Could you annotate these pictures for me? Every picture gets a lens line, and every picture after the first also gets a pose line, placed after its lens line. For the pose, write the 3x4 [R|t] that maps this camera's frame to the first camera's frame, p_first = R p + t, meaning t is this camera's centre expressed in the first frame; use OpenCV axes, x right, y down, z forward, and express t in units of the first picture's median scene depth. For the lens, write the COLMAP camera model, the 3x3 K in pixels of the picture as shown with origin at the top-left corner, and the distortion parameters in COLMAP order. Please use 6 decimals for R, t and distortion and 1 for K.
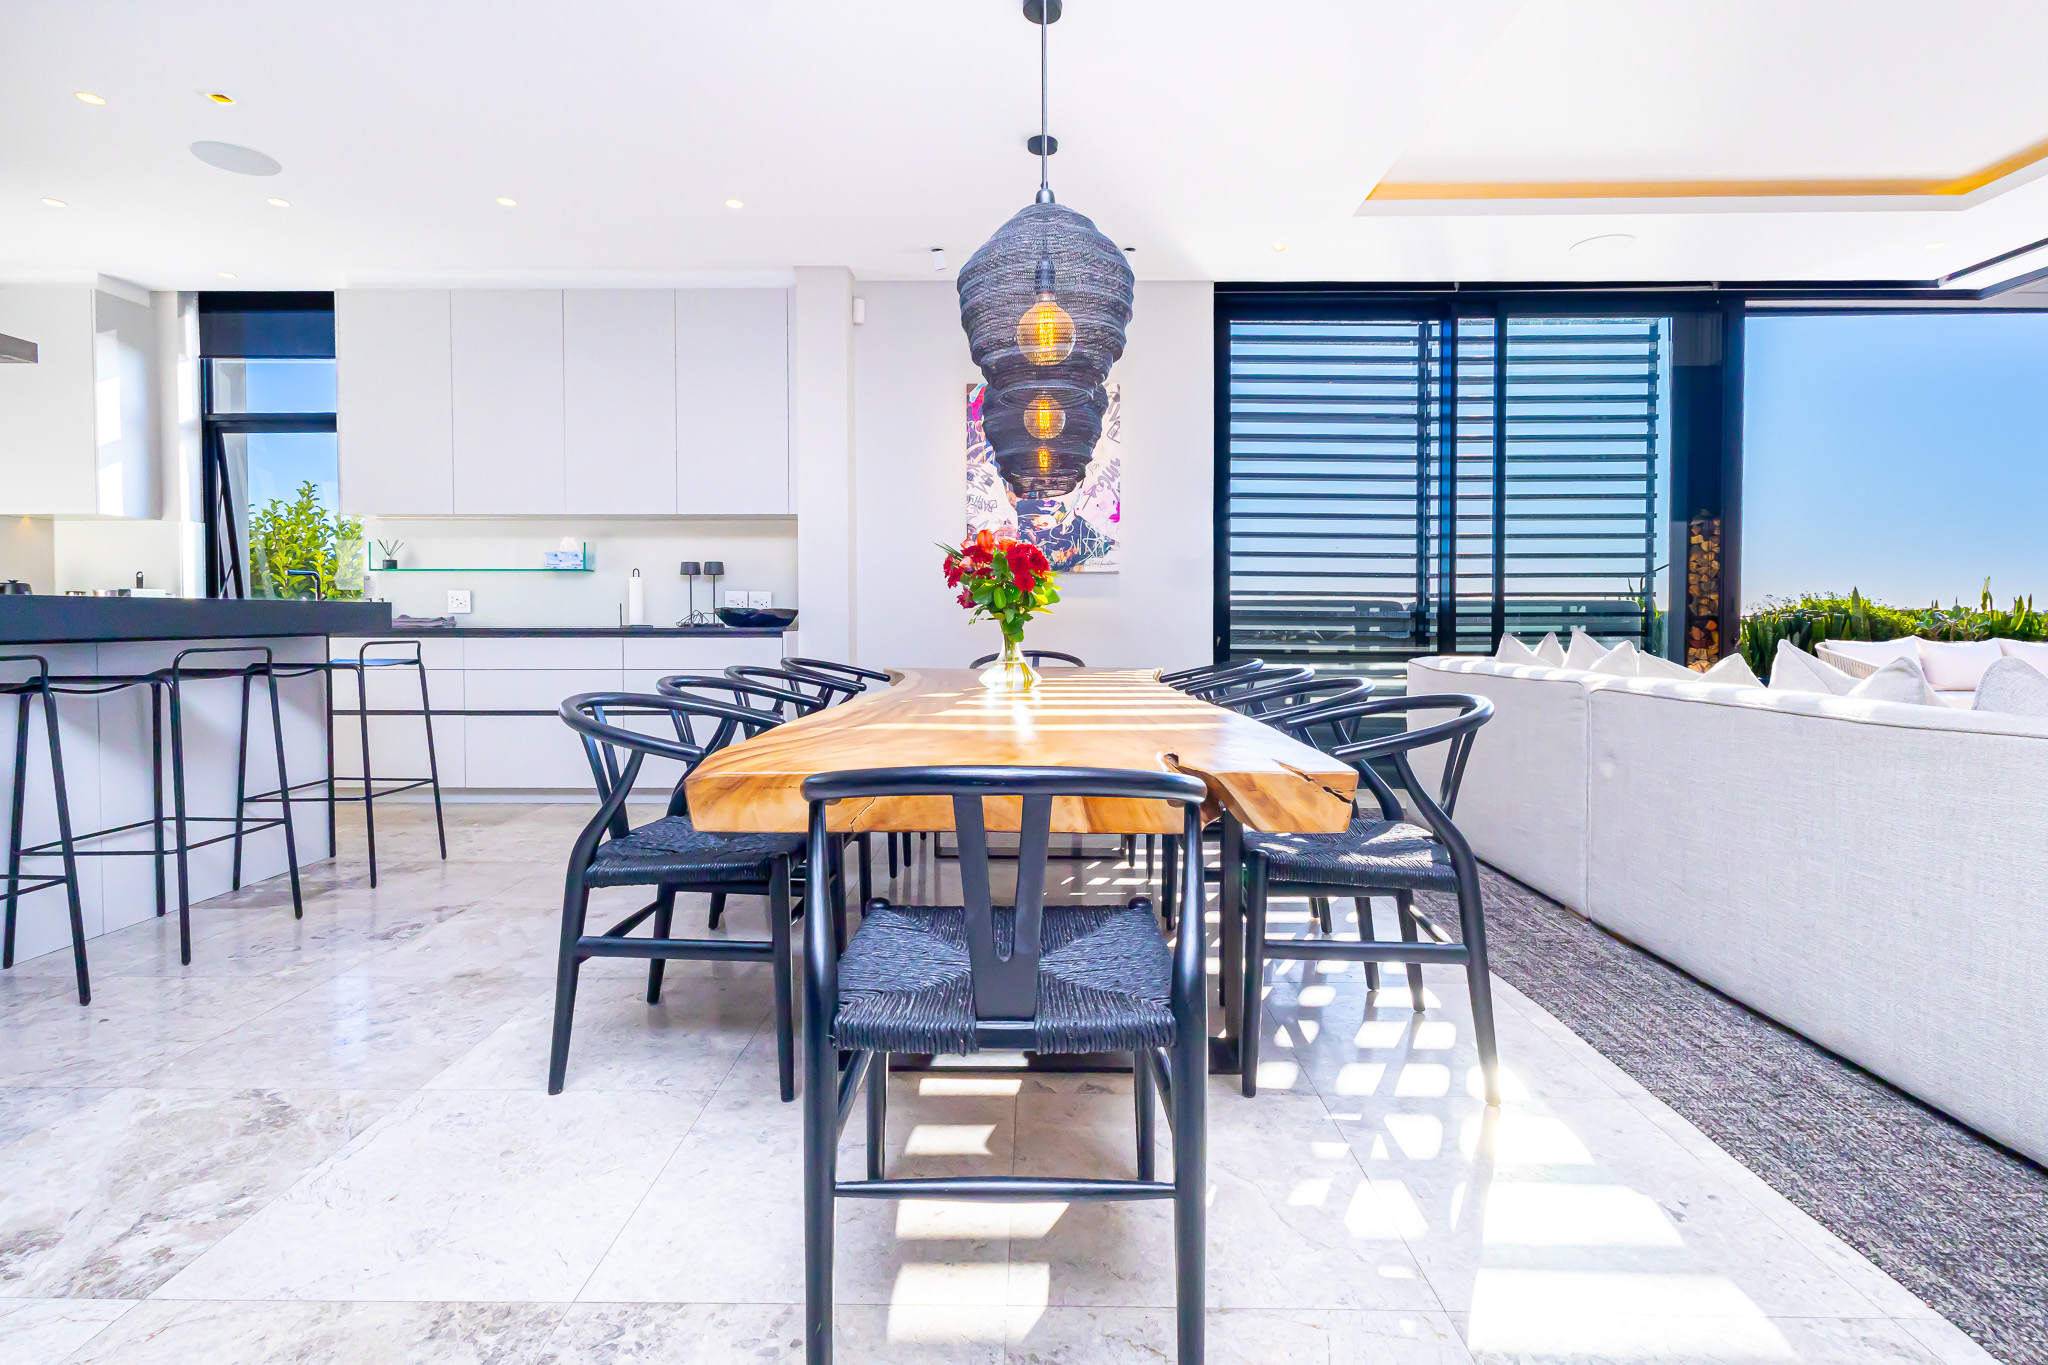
lens RADIAL K [[969.9, 0, 1022.8], [0, 969.9, 640.3], [0, 0, 1]] dist [0.004602, -0.000178]
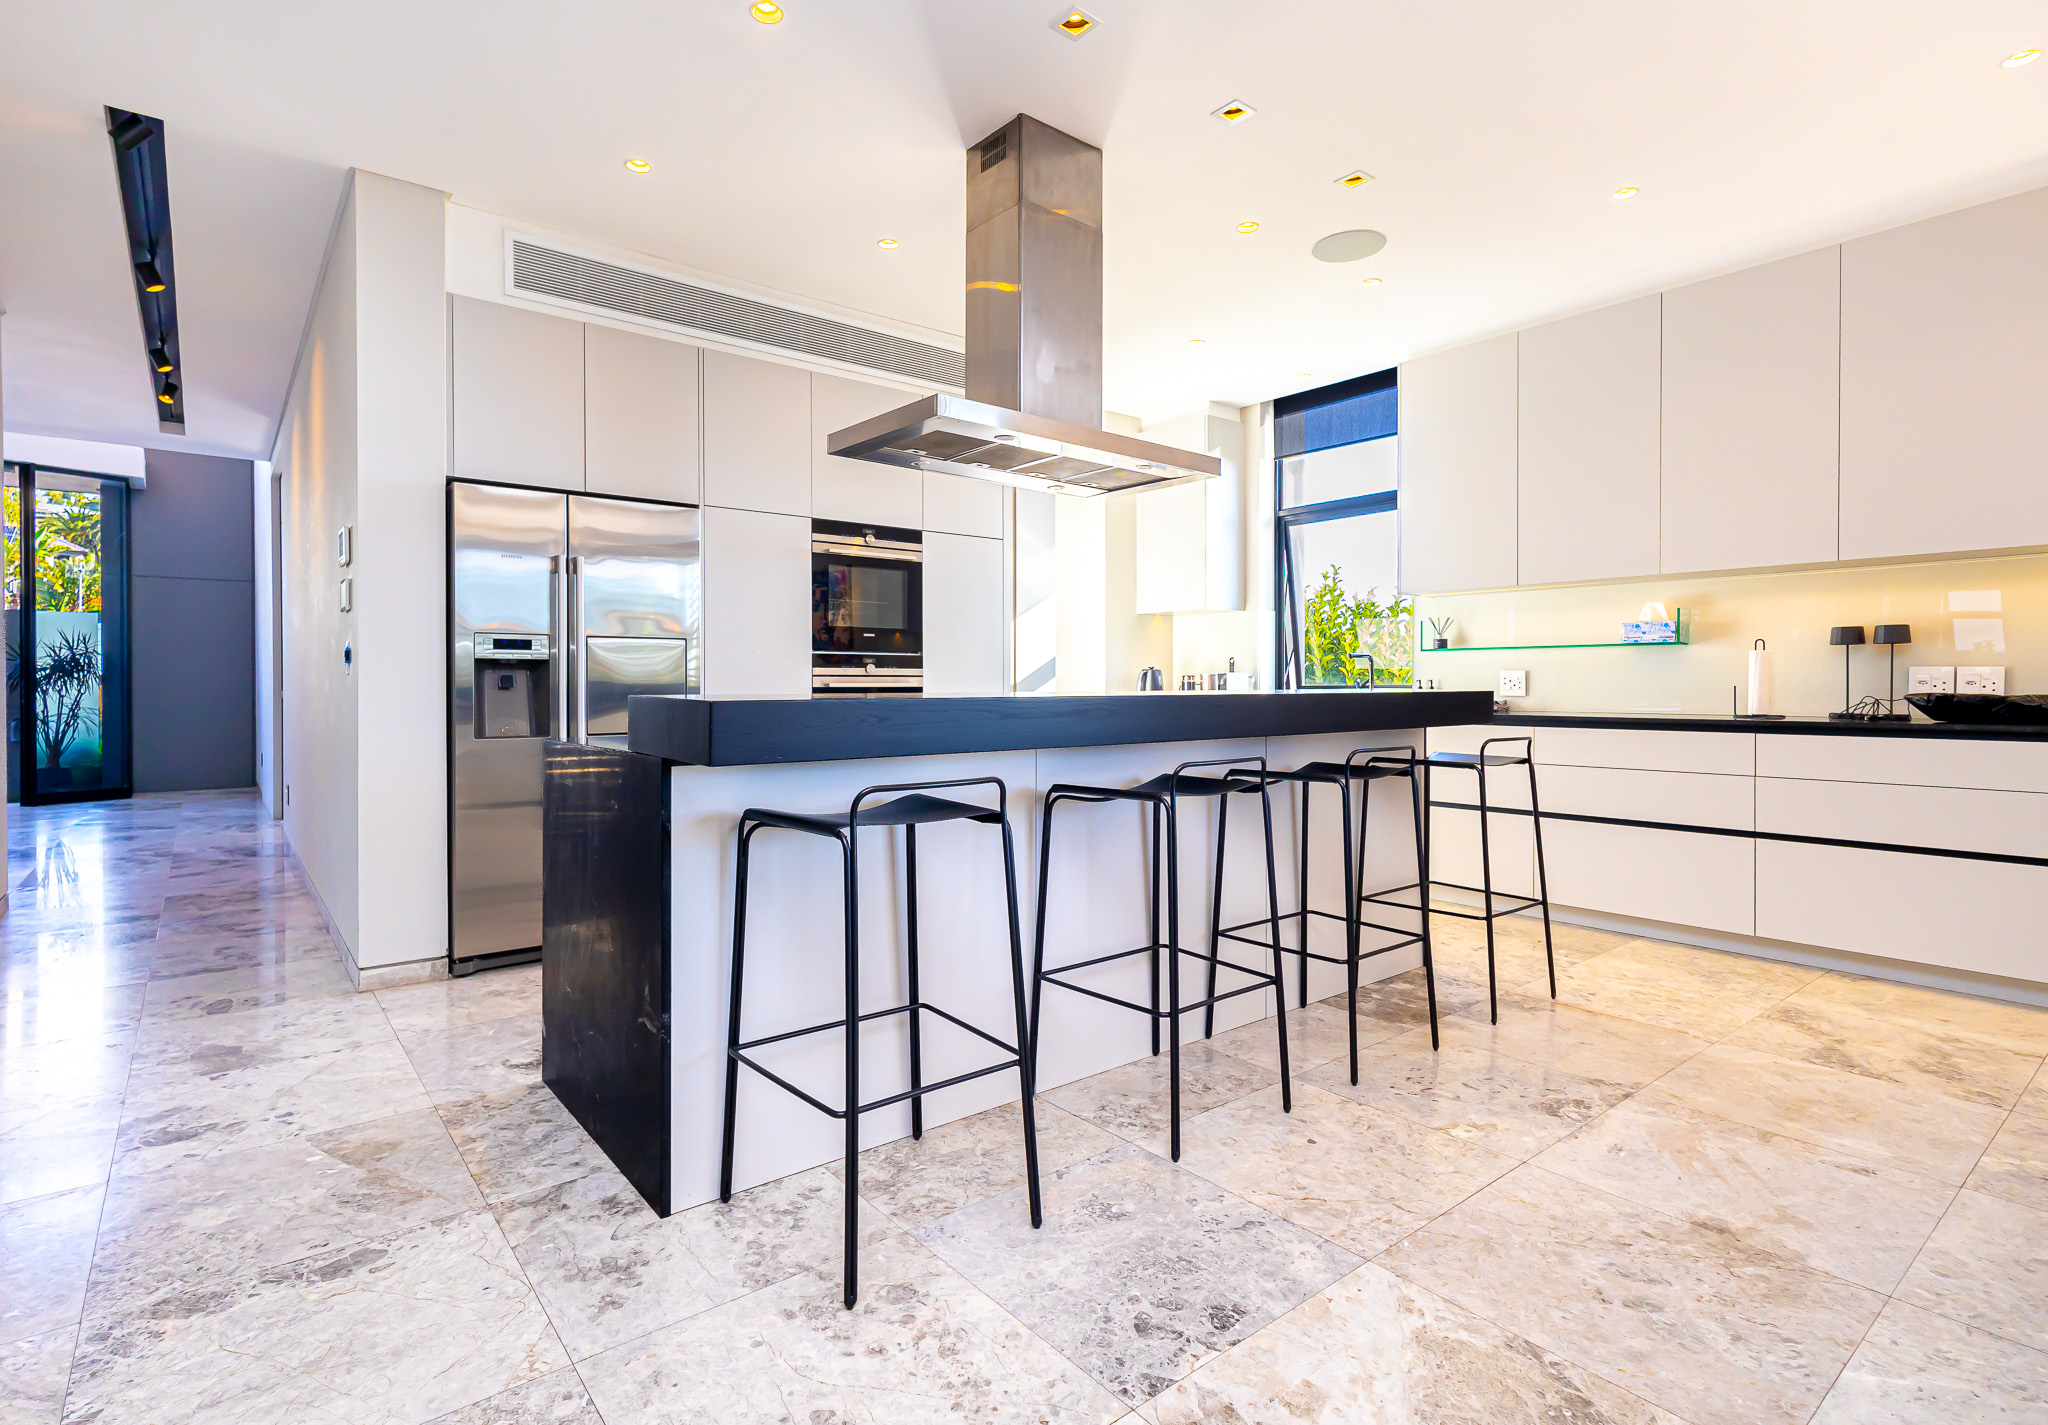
lens RADIAL K [[998.4, 0, 1010.4], [0, 998.4, 720.8], [0, 0, 1]] dist [0.000100, 0.002265]
pose [[0.634573, 0.027098, -0.772387, -0.168876], [-0.014599, 0.999627, 0.023076, -0.020317], [0.772725, -0.003367, 0.634732, 0.063370]]
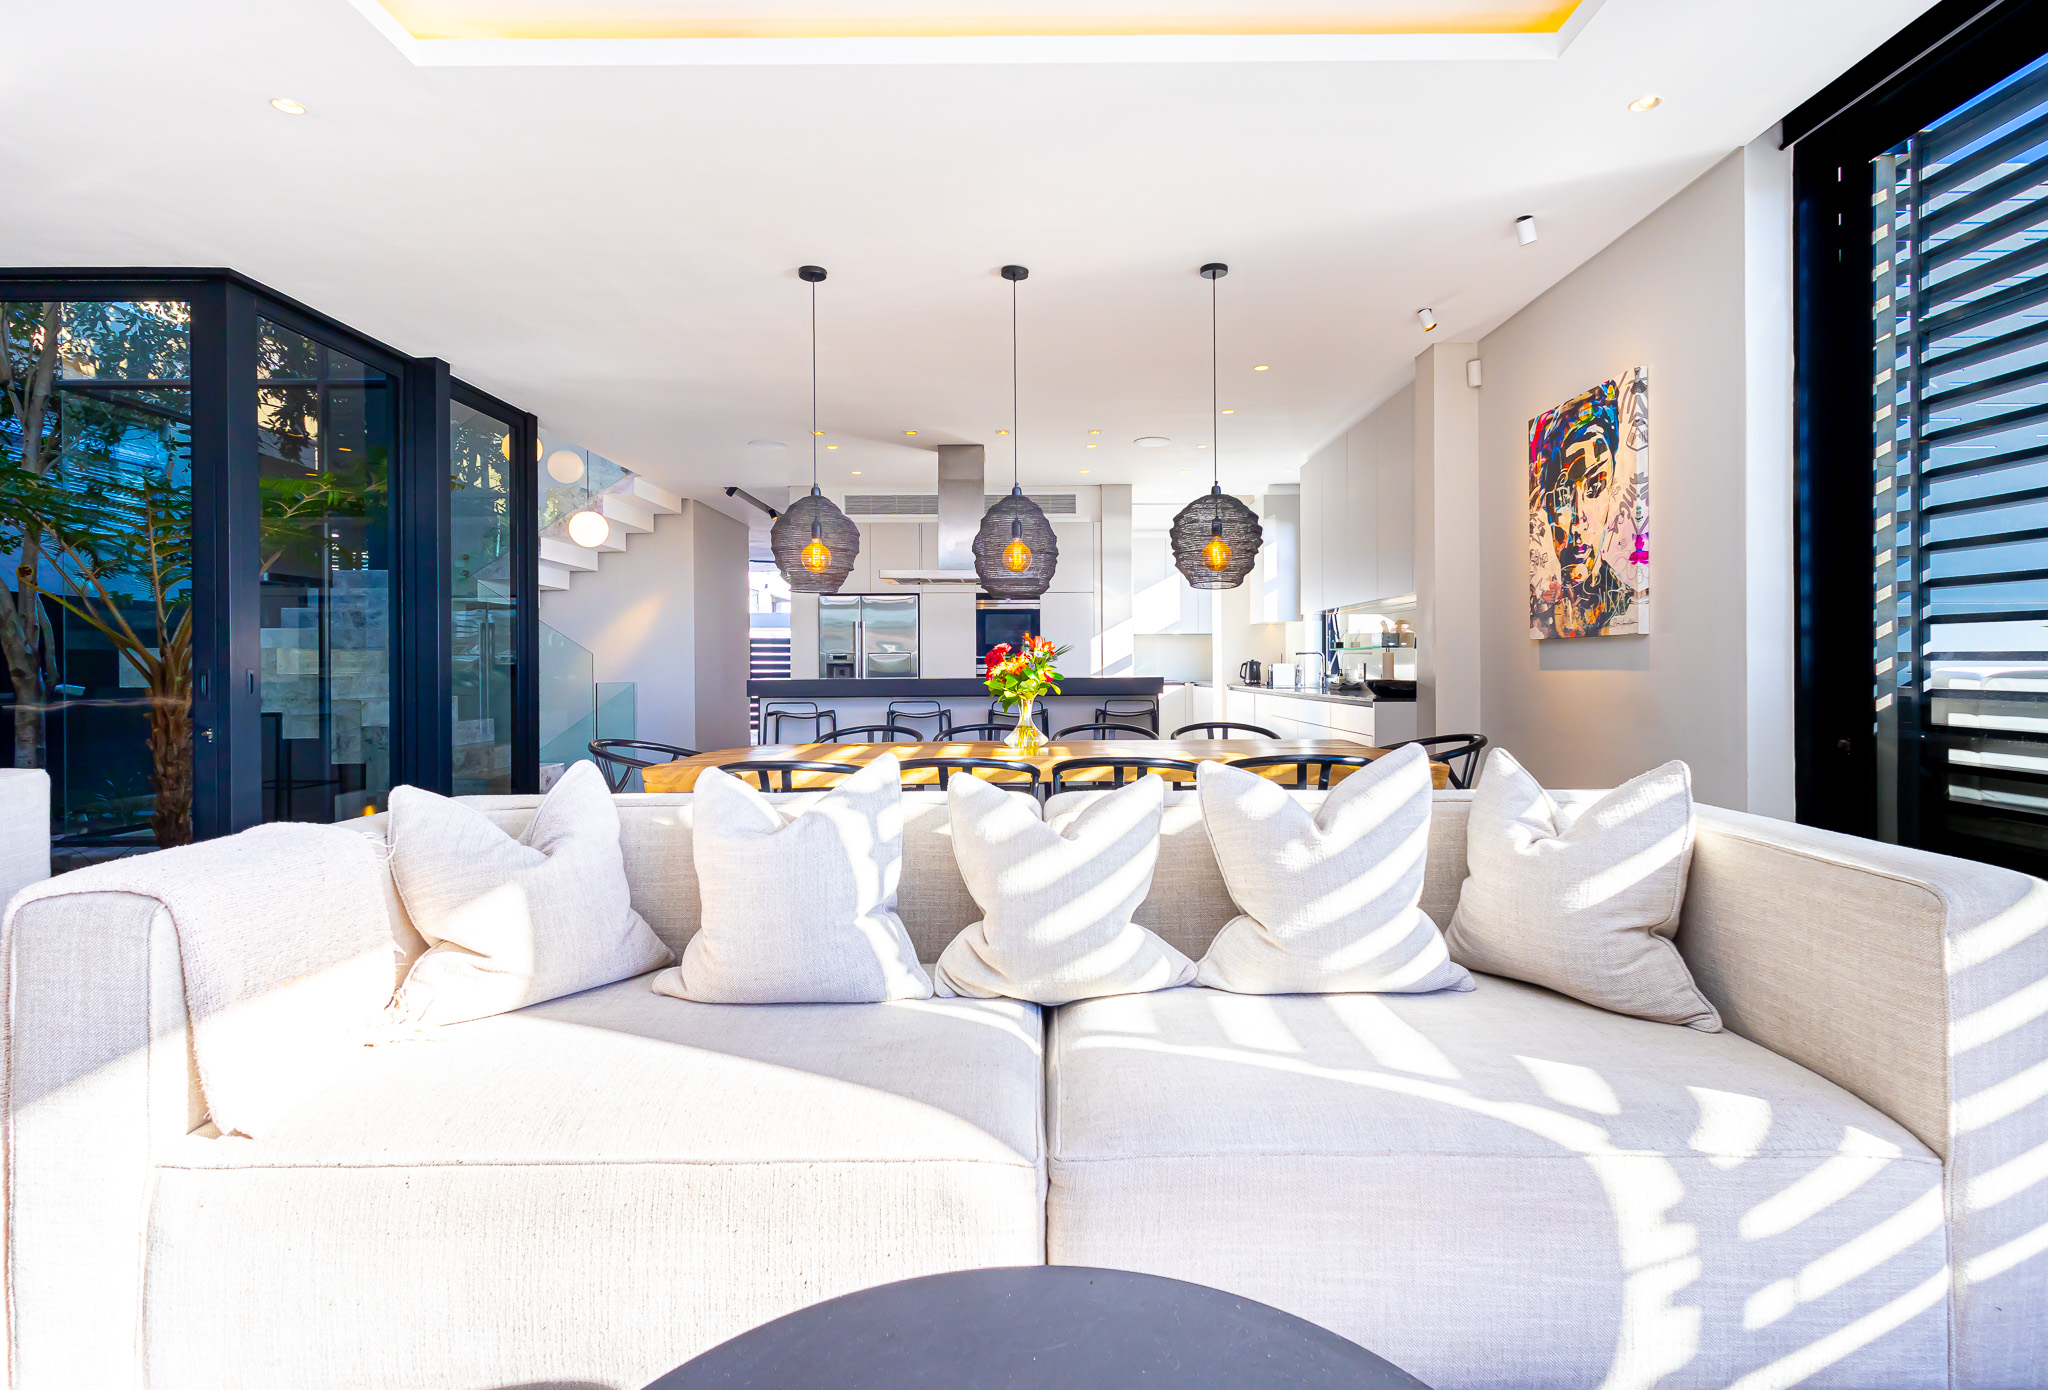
lens RADIAL K [[998.4, 0, 1034.2], [0, 998.4, 671.6], [0, 0, 1]] dist [0.000100, 0.002265]
pose [[0.010499, 0.001941, -0.999943, 0.810571], [-0.017254, 0.999850, 0.001760, -0.036819], [0.999796, 0.017235, 0.010531, 0.554629]]
